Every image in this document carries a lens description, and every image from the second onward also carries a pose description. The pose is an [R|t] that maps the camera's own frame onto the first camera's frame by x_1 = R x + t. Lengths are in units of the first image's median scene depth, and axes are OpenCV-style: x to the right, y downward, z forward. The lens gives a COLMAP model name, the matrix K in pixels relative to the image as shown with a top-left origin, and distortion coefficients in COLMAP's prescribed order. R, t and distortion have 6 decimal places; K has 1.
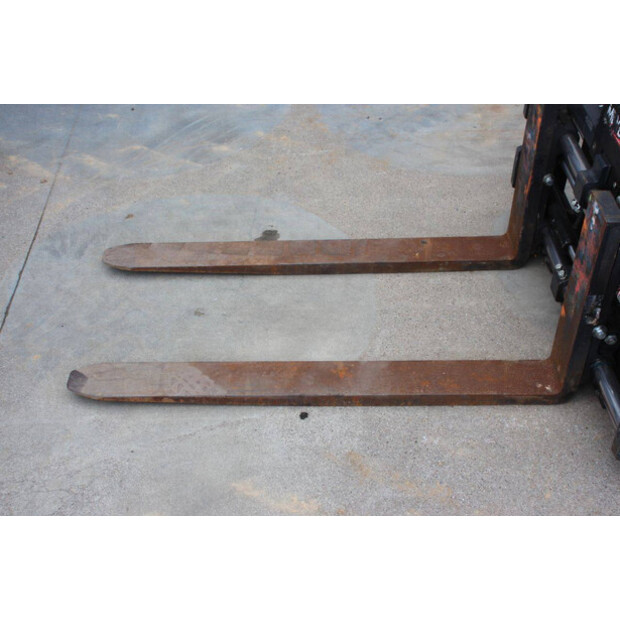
lens RADIAL K [[882.2, 0, 310.0], [0, 882.2, 310.0], [0, 0, 1]] dist [0.048902, 0.055474]
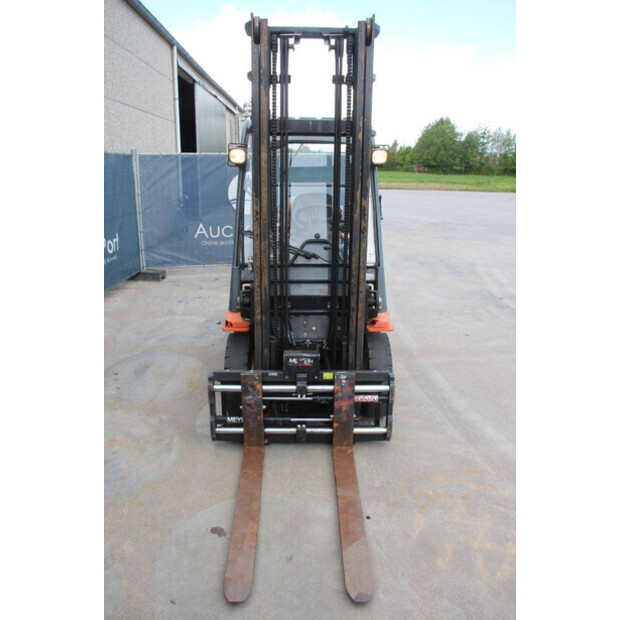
lens RADIAL K [[514.7, 0, 310.0], [0, 514.7, 310.0], [0, 0, 1]] dist [-0.174877, 0.152919]
pose [[0.004183, -0.269894, 0.962881, -0.903303], [0.635182, 0.744413, 0.205898, -0.515515], [-0.772352, 0.610743, 0.174545, 0.518673]]
